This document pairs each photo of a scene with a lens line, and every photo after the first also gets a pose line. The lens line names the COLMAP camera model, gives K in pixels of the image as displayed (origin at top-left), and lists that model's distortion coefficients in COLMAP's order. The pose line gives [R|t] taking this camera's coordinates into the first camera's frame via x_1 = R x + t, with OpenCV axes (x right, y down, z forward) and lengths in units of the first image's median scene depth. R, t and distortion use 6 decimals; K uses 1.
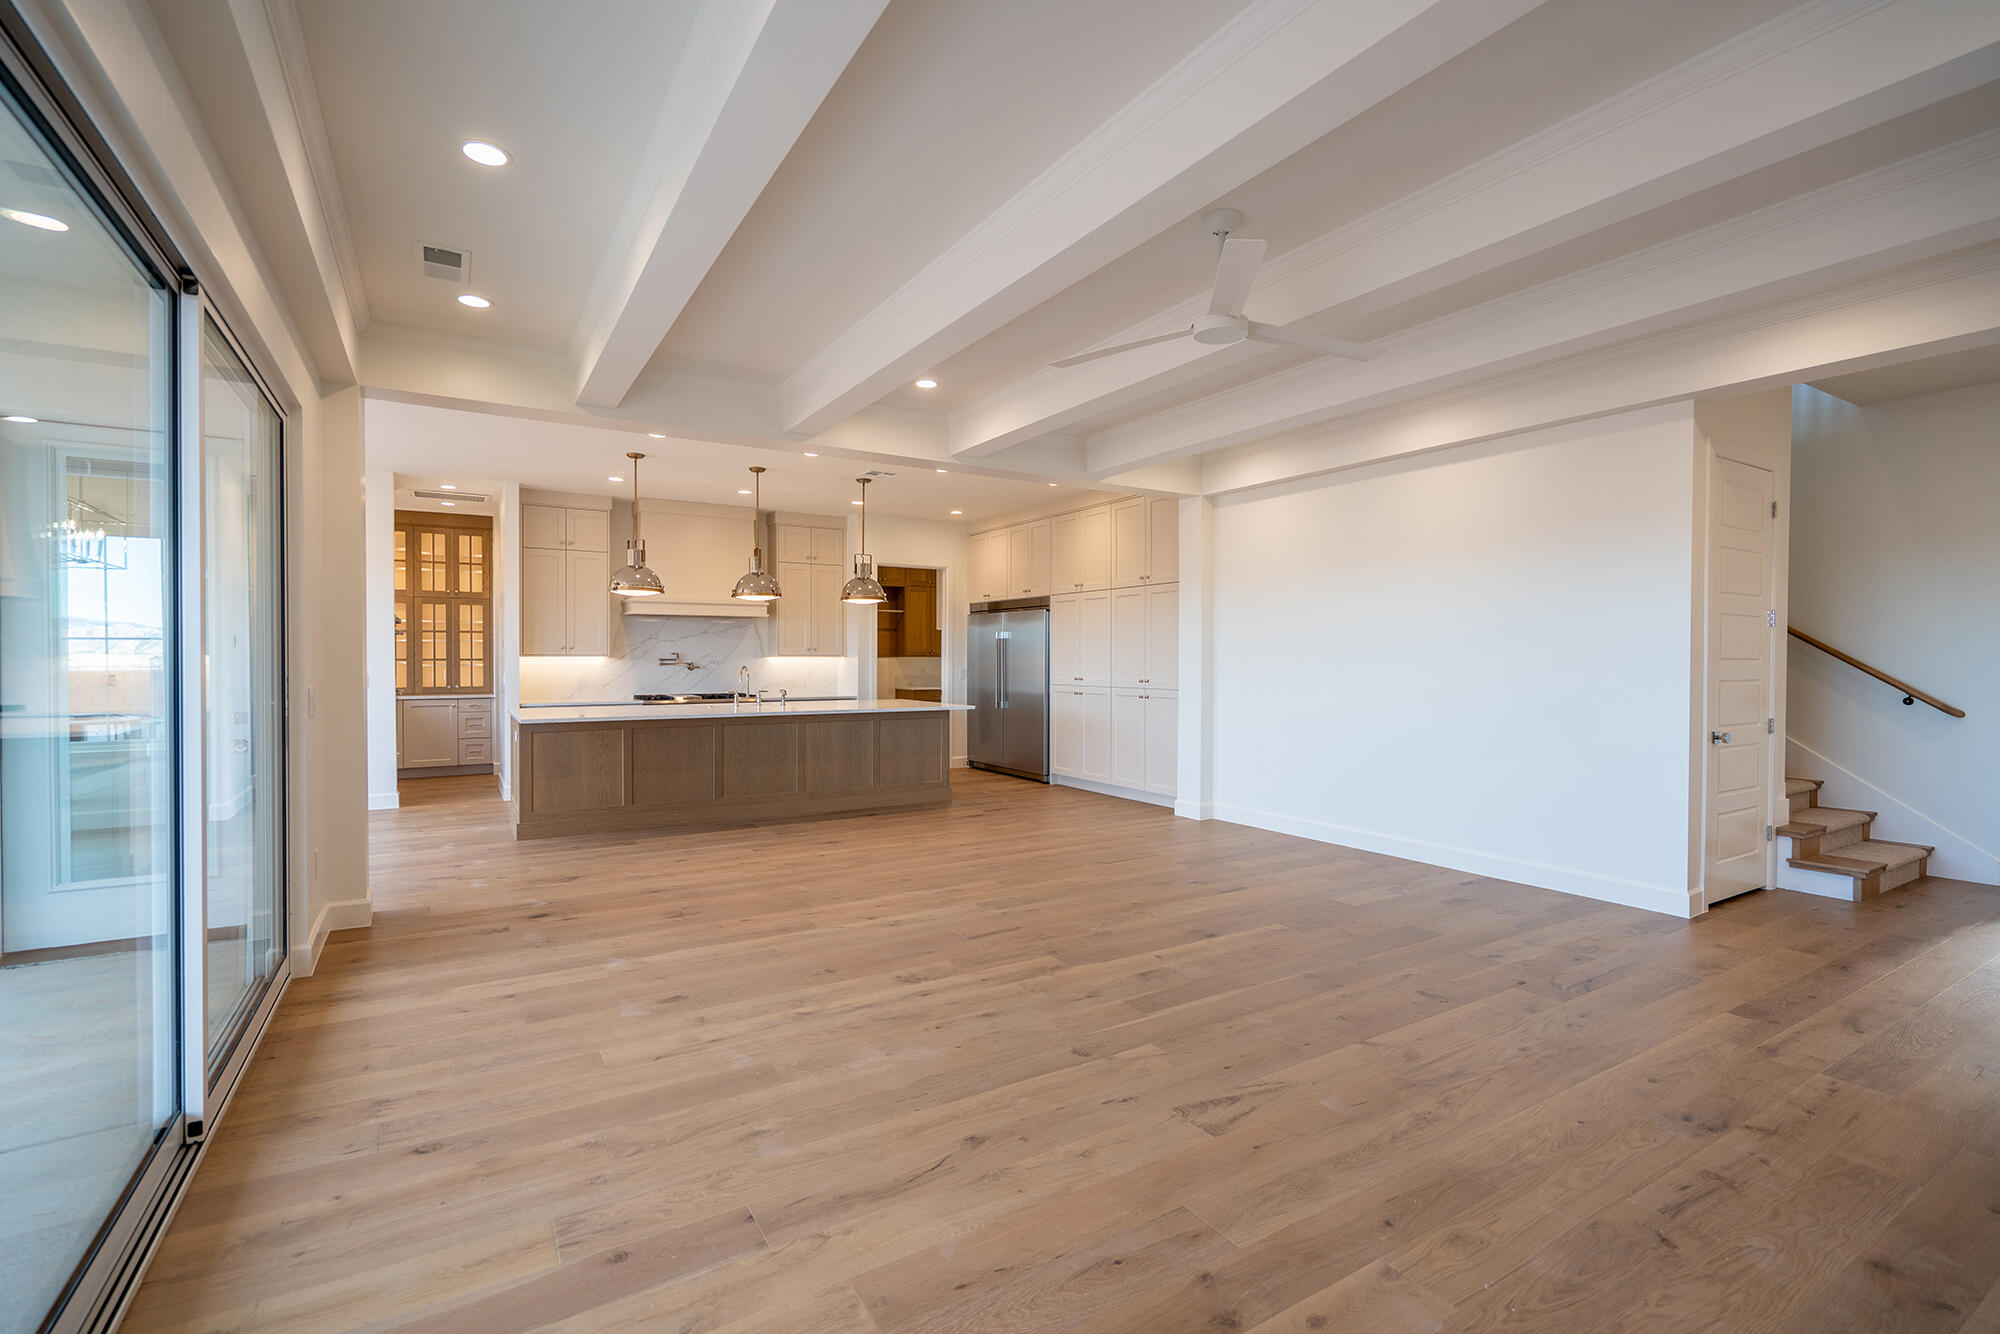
lens RADIAL K [[894.9, 0, 1003.2], [0, 894.9, 662.1], [0, 0, 1]] dist [-0.001940, 0.000622]
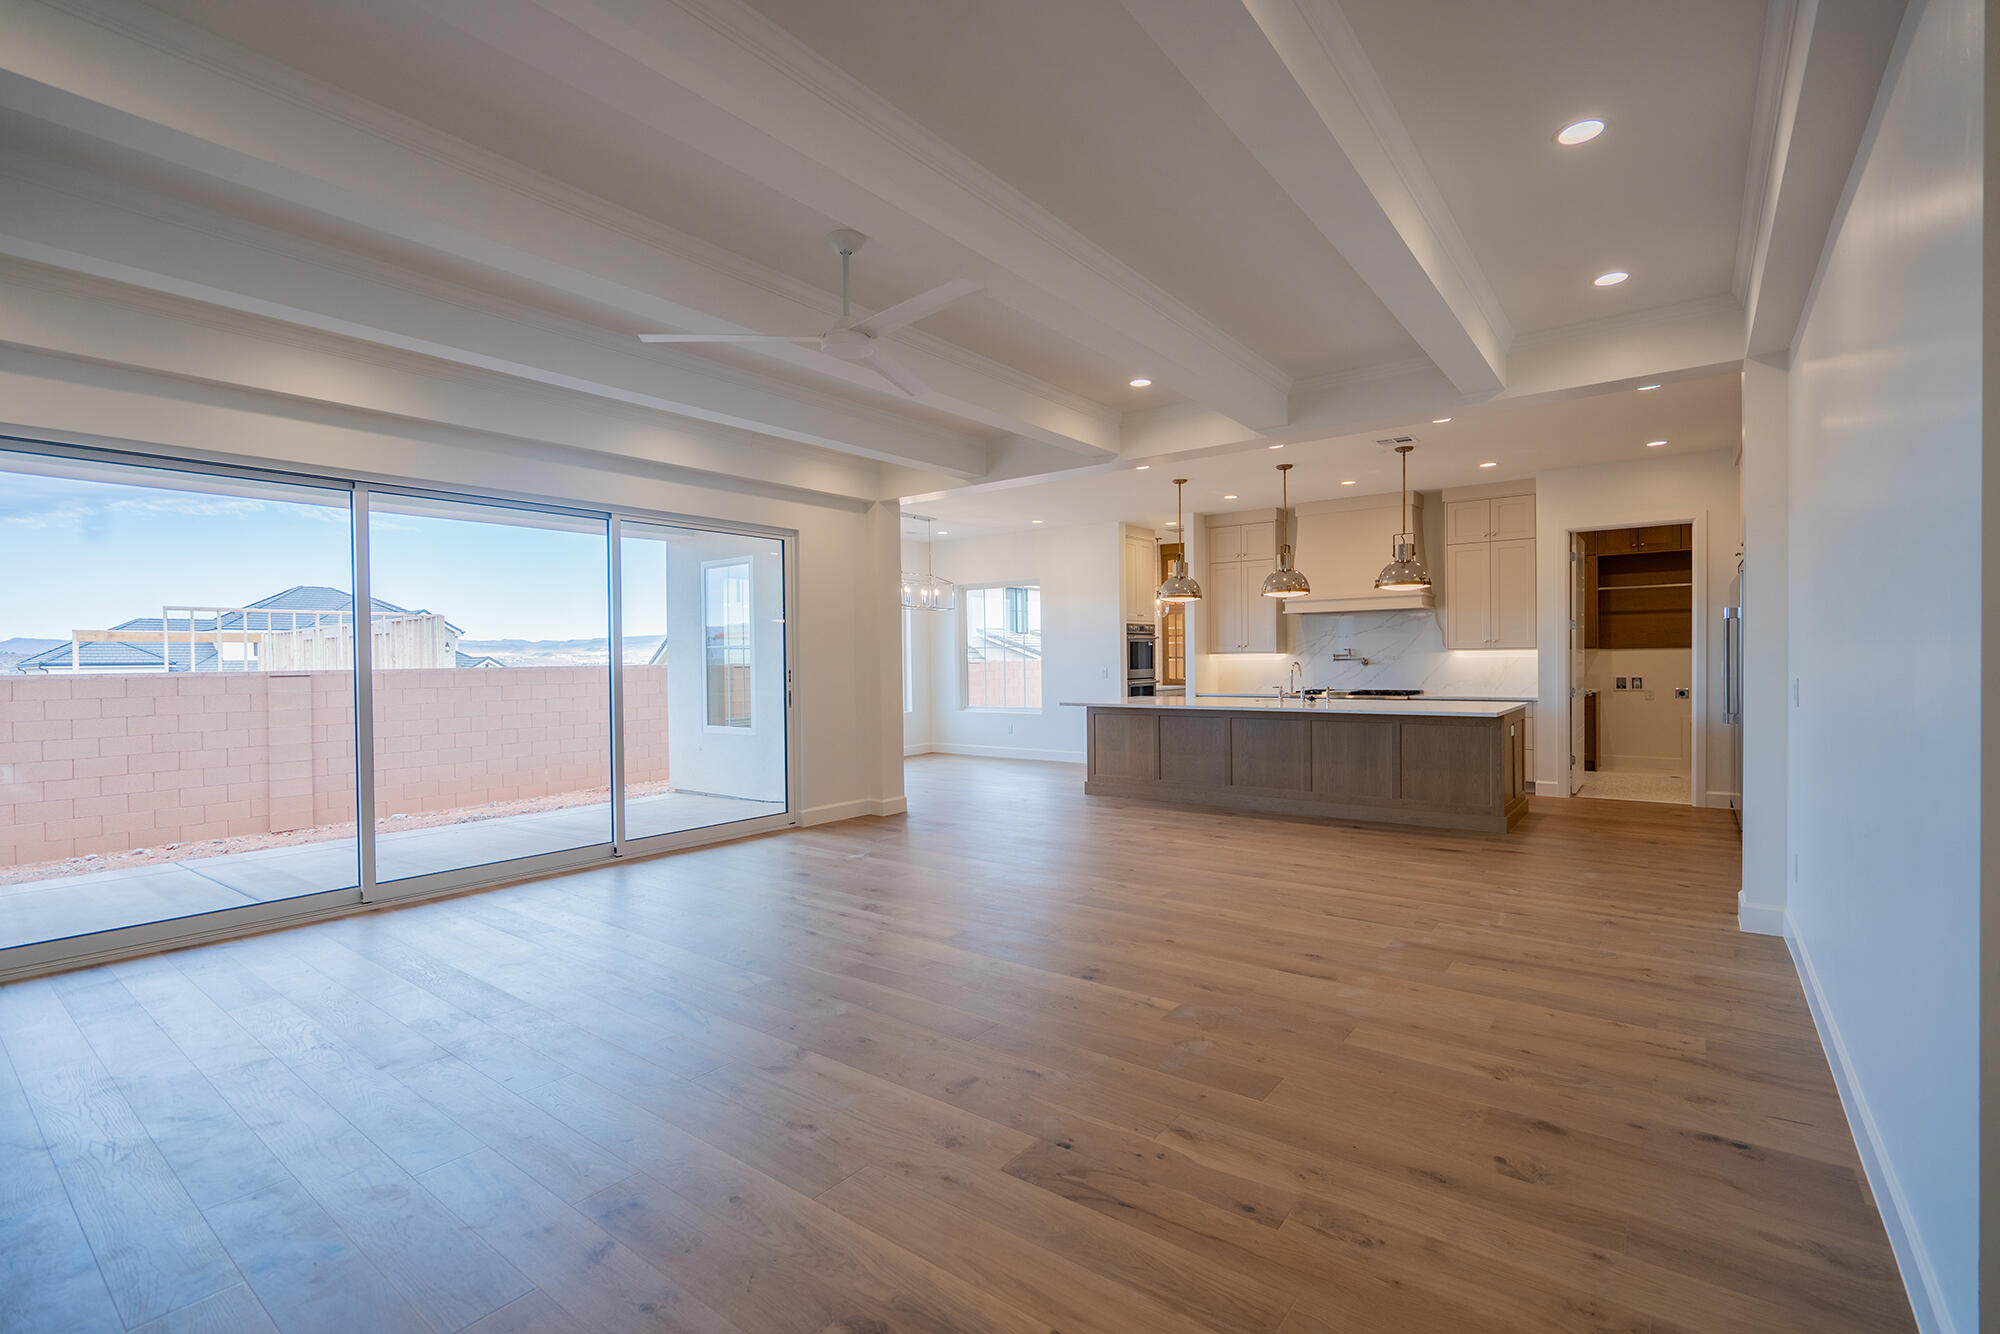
lens RADIAL K [[894.9, 0, 998.2], [0, 894.9, 673.5], [0, 0, 1]] dist [-0.001940, 0.000622]
pose [[0.353866, 0.009136, -0.935251, 0.860198], [0.009630, 0.999864, 0.013411, 0.000815], [0.935246, -0.013752, 0.353730, 0.530098]]
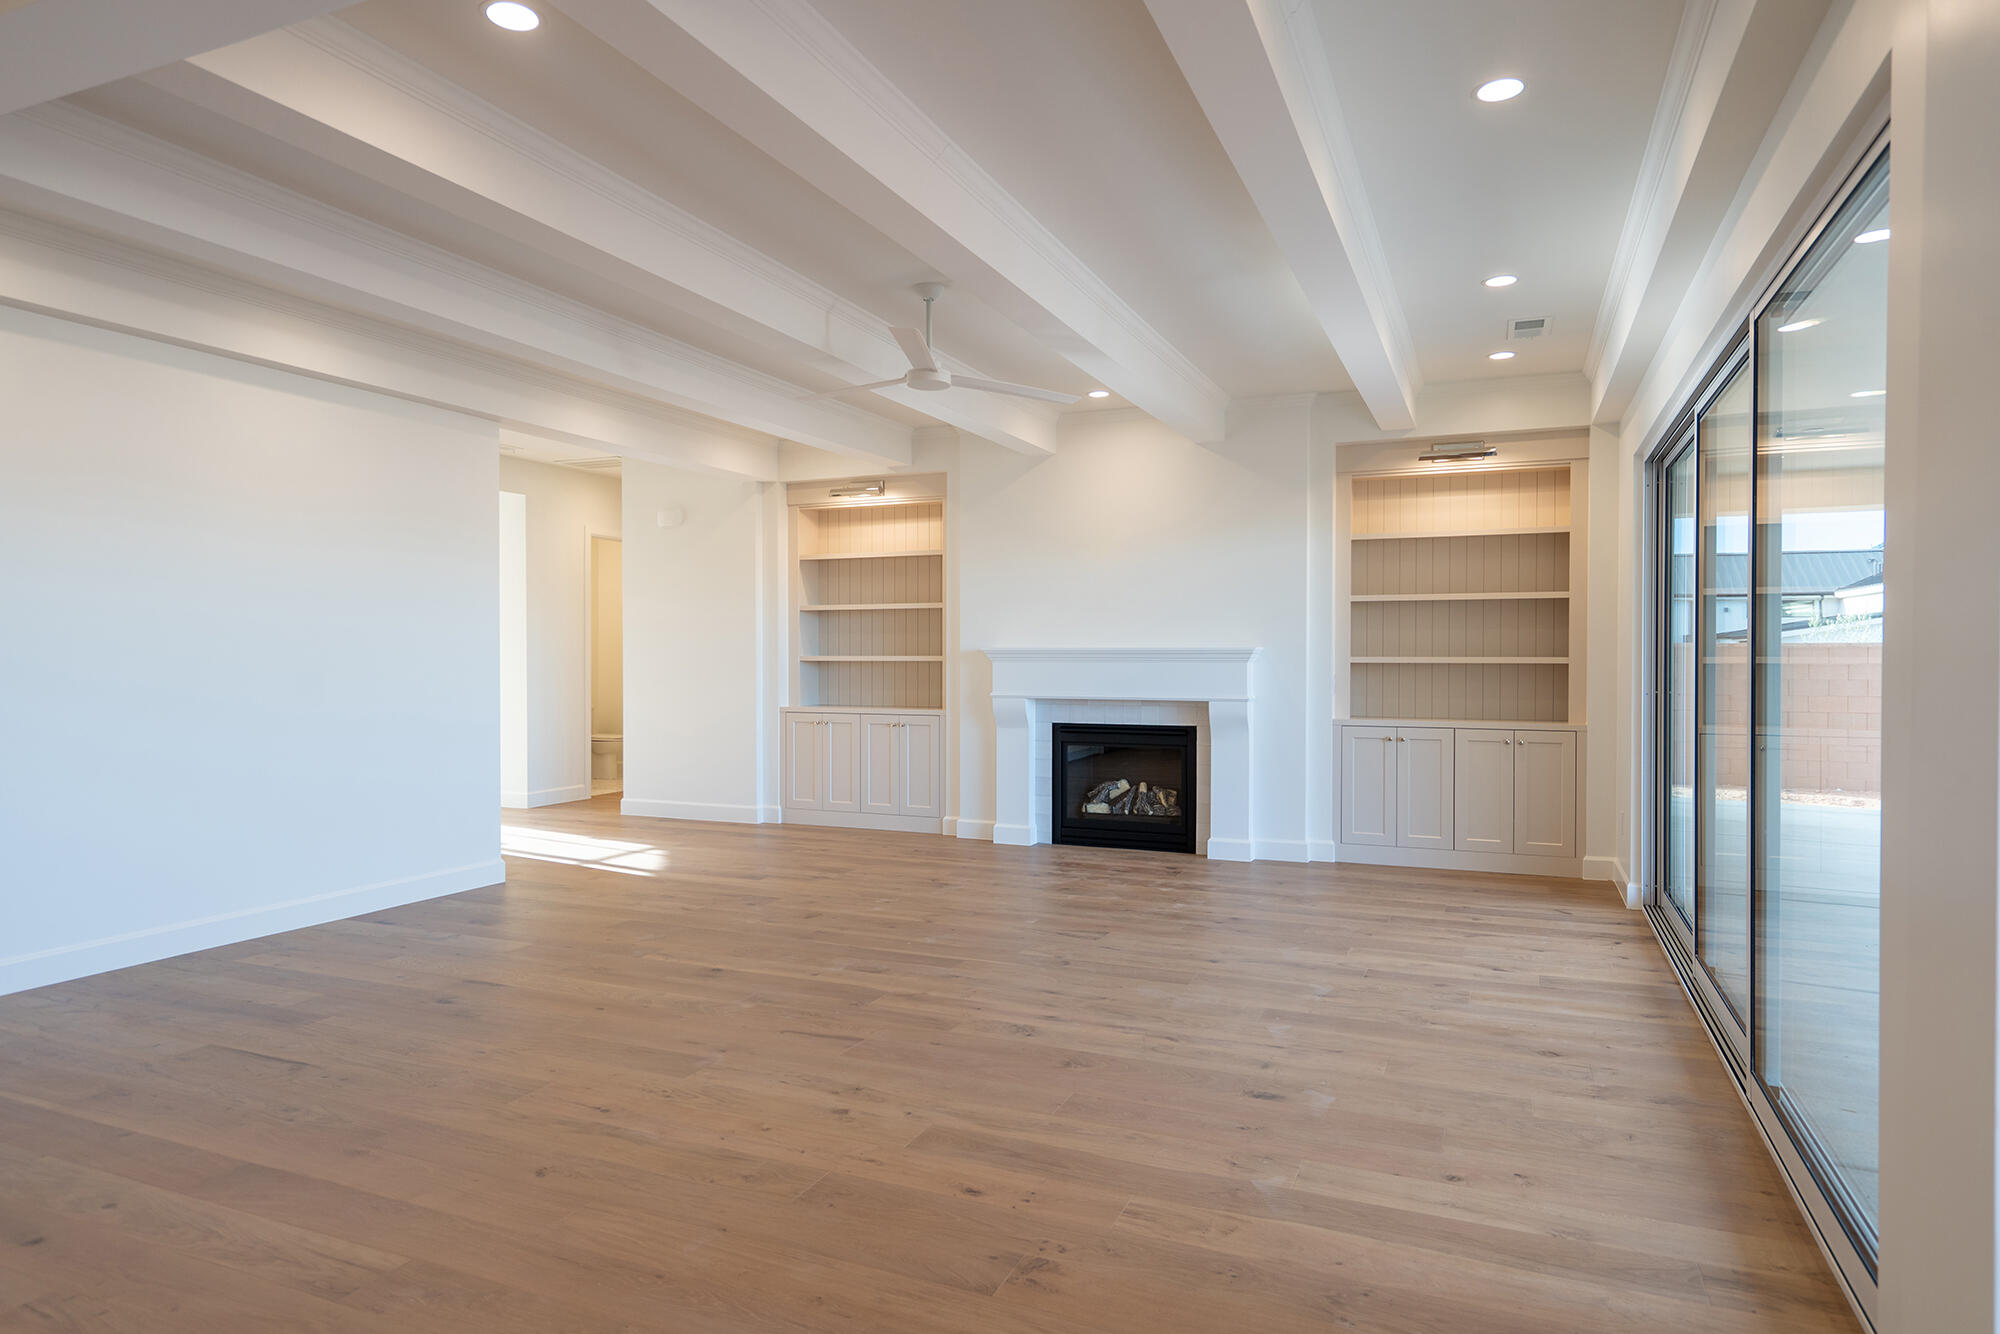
lens RADIAL K [[1148.5, 0, 997.7], [0, 1148.5, 665.1], [0, 0, 1]] dist [0.003305, 0.001346]
pose [[-0.563845, -0.007260, 0.825849, -0.727470], [0.000532, 0.999958, 0.009153, -0.001655], [-0.825881, 0.005600, -0.563817, 1.205074]]
